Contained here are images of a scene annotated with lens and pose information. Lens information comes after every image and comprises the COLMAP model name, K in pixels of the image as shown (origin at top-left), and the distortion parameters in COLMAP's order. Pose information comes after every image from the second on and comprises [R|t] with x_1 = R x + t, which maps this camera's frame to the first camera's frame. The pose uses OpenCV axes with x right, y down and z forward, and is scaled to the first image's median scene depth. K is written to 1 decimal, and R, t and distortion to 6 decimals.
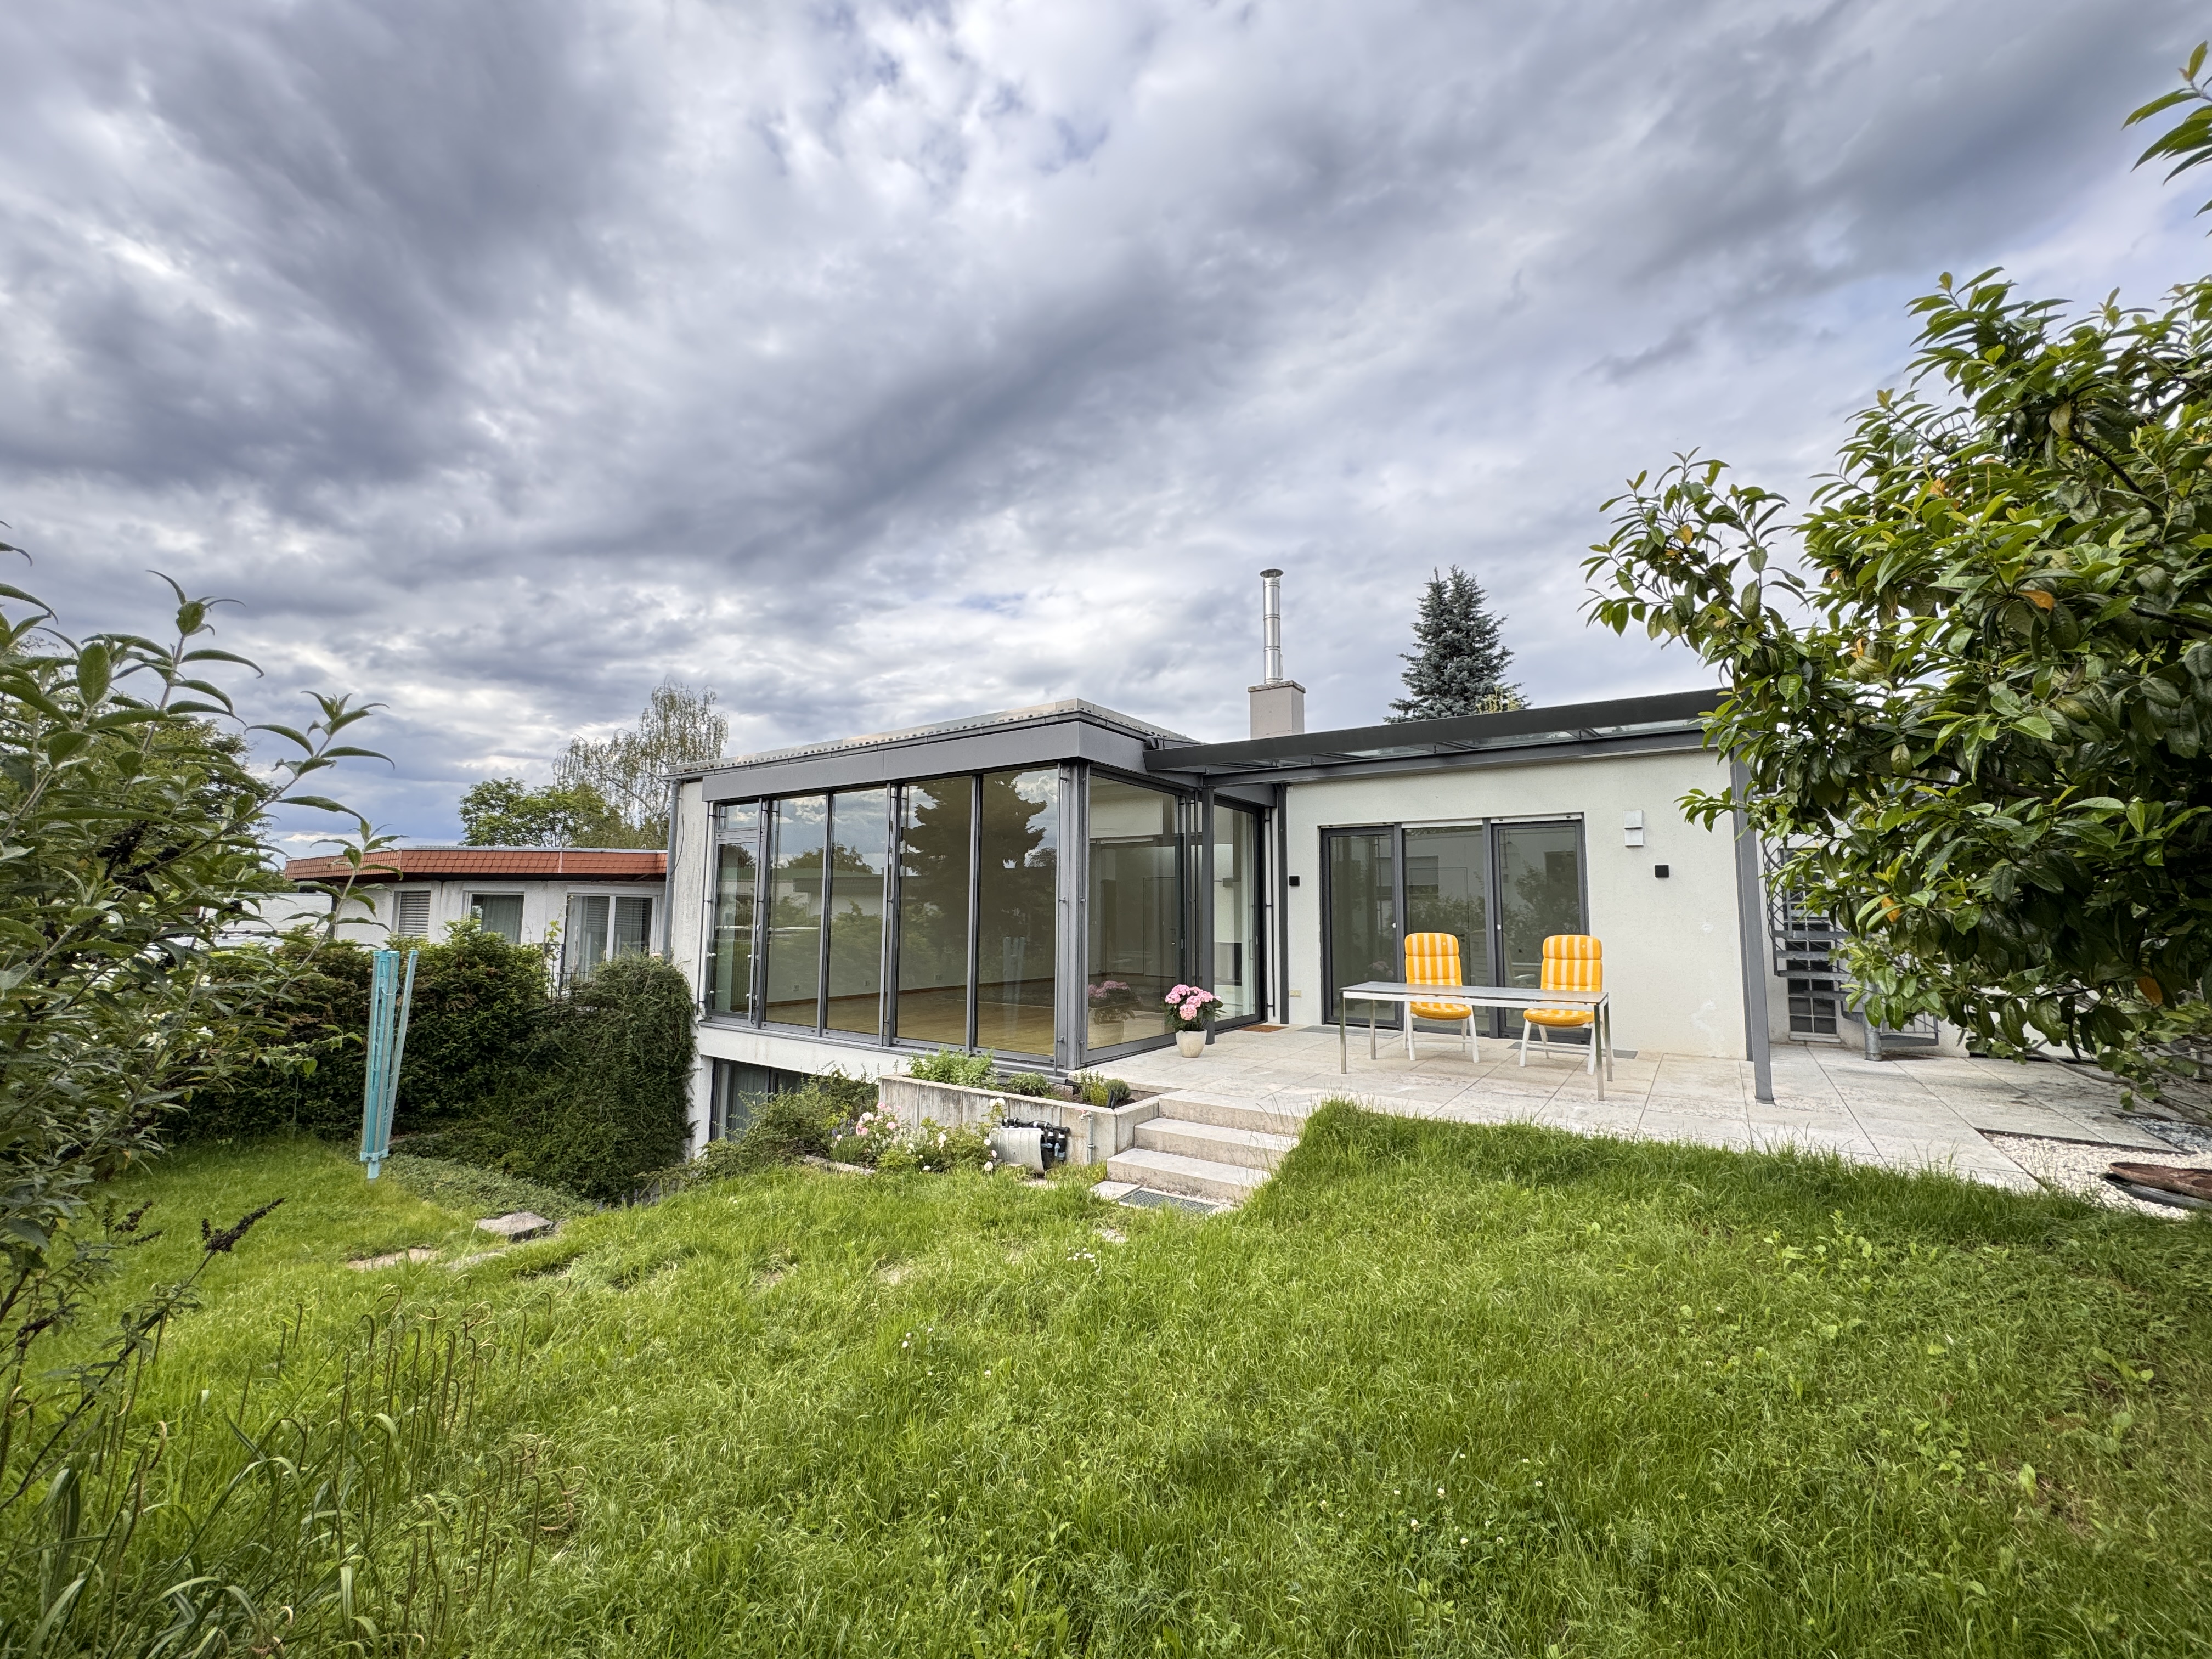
lens RADIAL K [[889.6, 0, 1106.0], [0, 889.6, 829.5], [0, 0, 1]] dist [-0.001177, 0.000059]
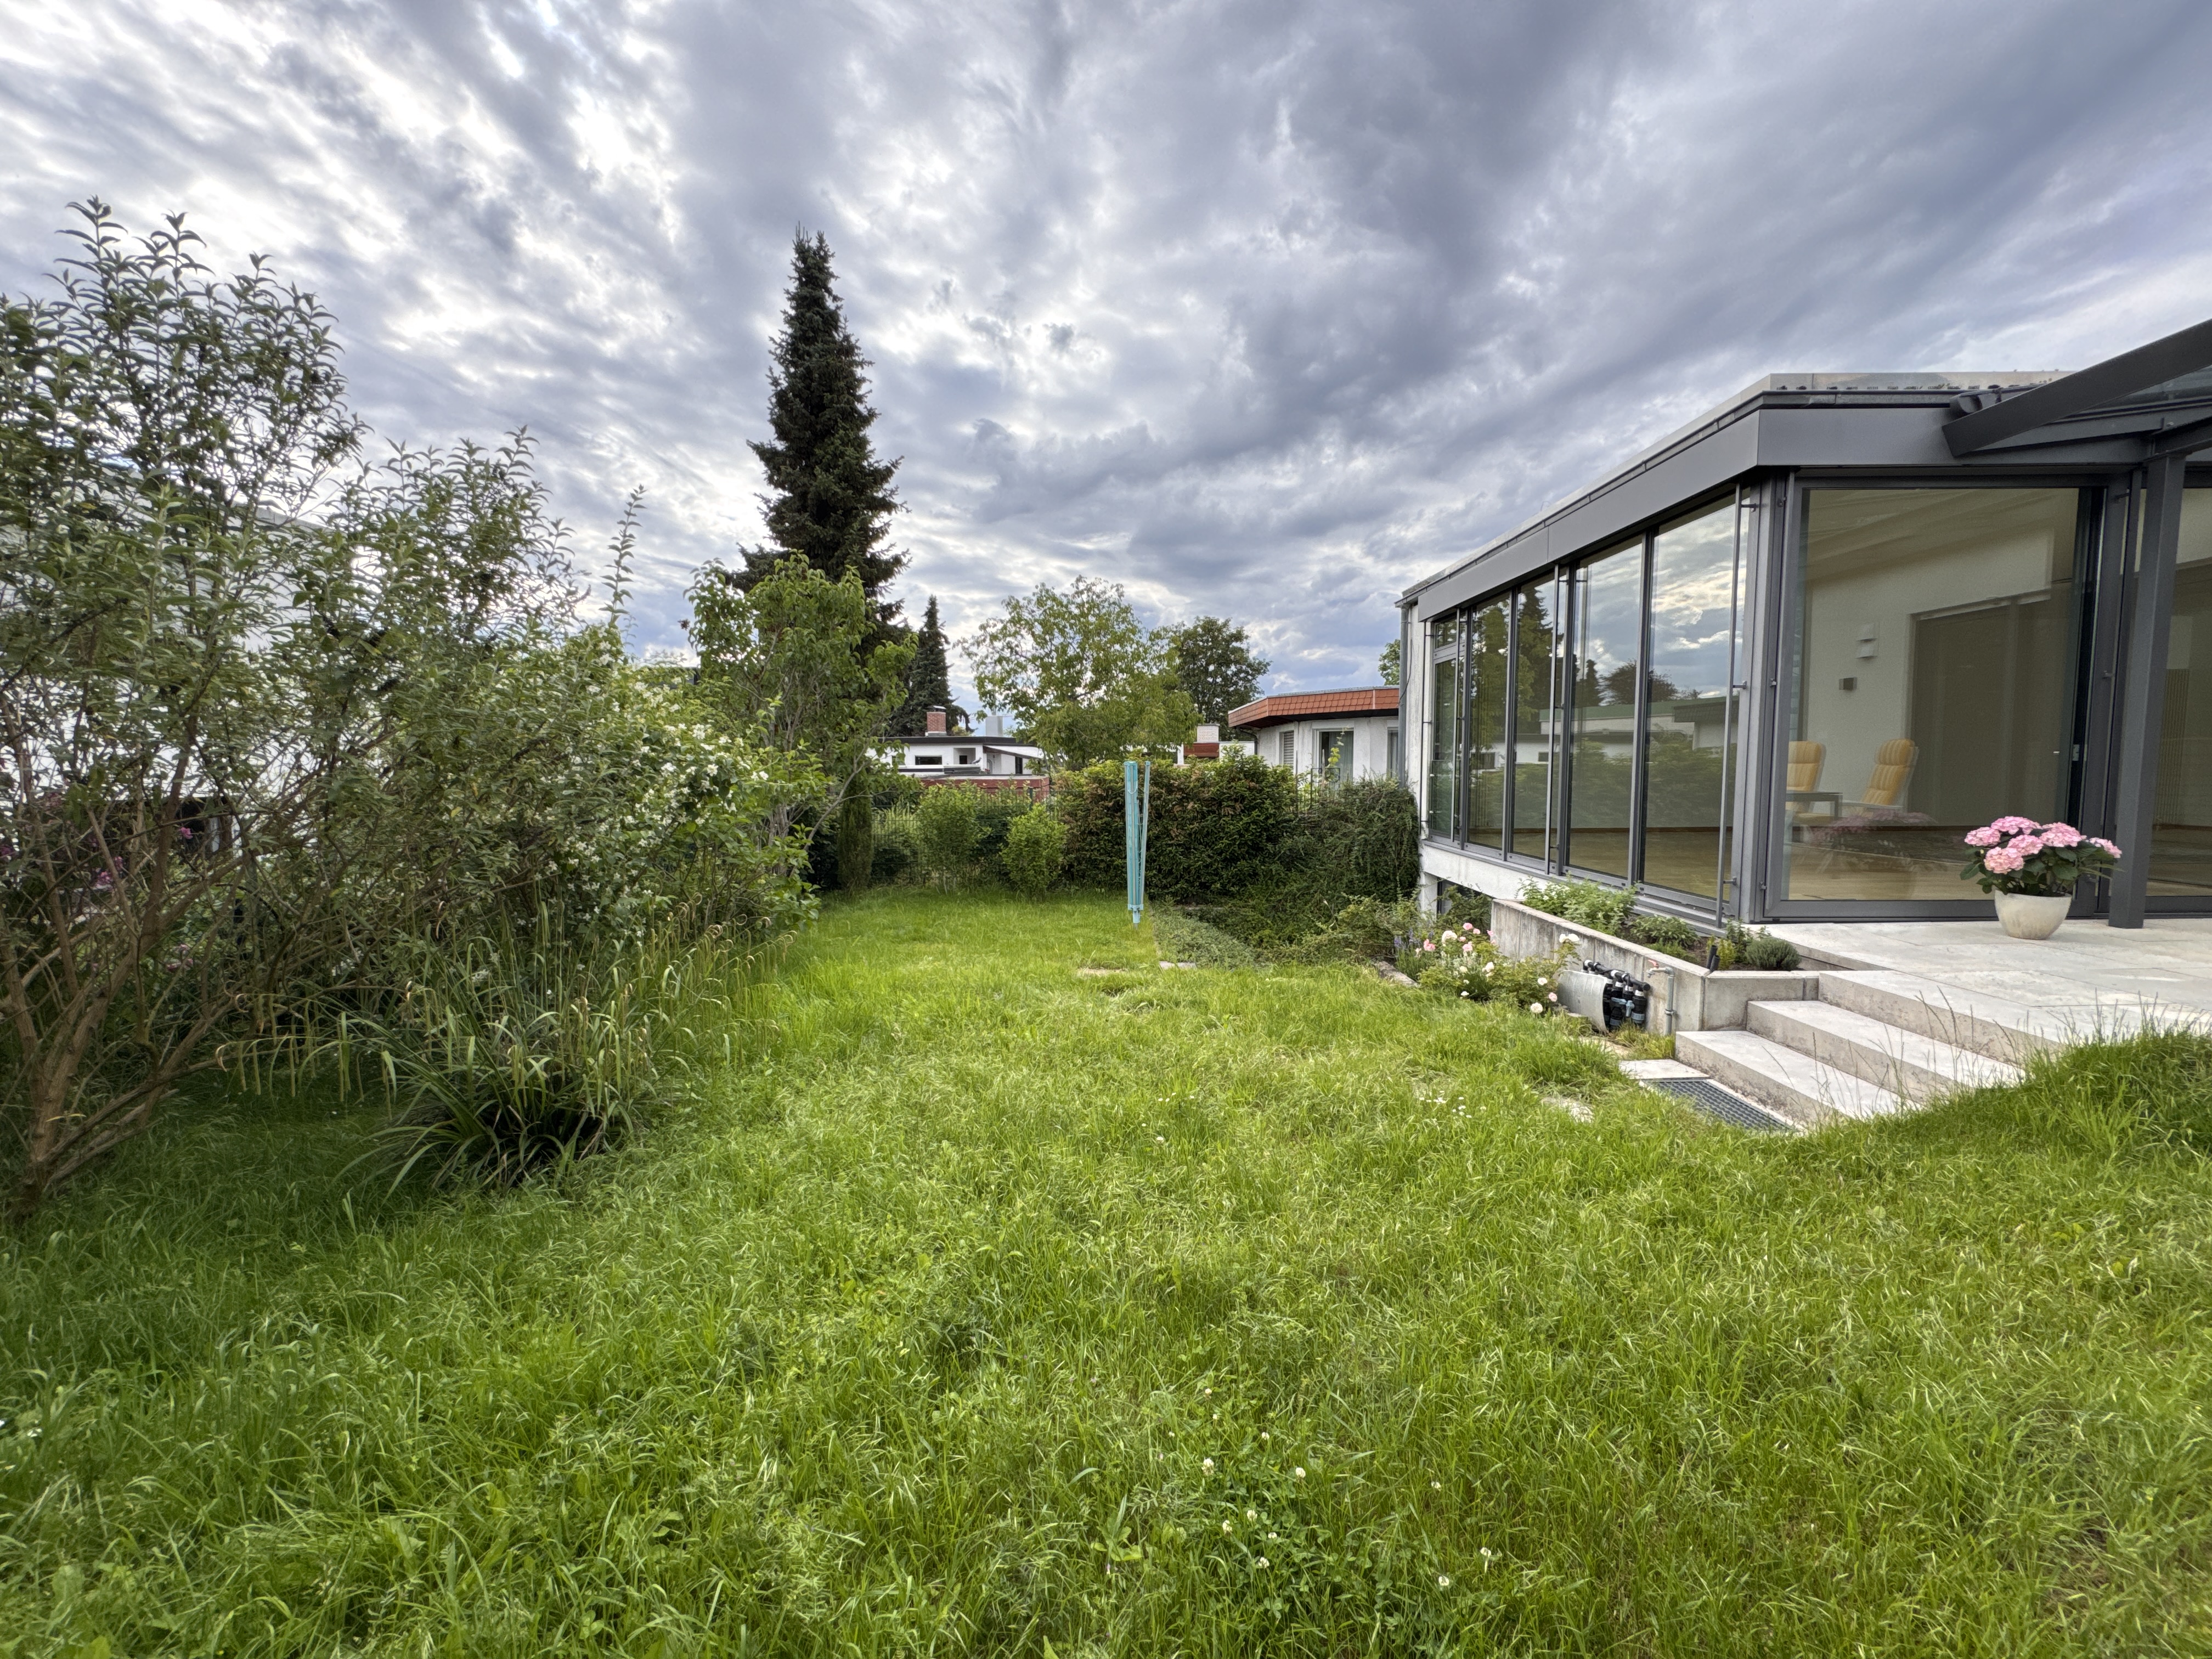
lens RADIAL K [[889.6, 0, 1106.0], [0, 889.6, 829.5], [0, 0, 1]] dist [-0.001177, 0.000059]
pose [[0.543819, 0.051981, -0.837591, 0.271581], [0.091565, 0.988446, 0.120793, 0.061270], [0.834192, -0.142383, 0.532776, 0.196863]]
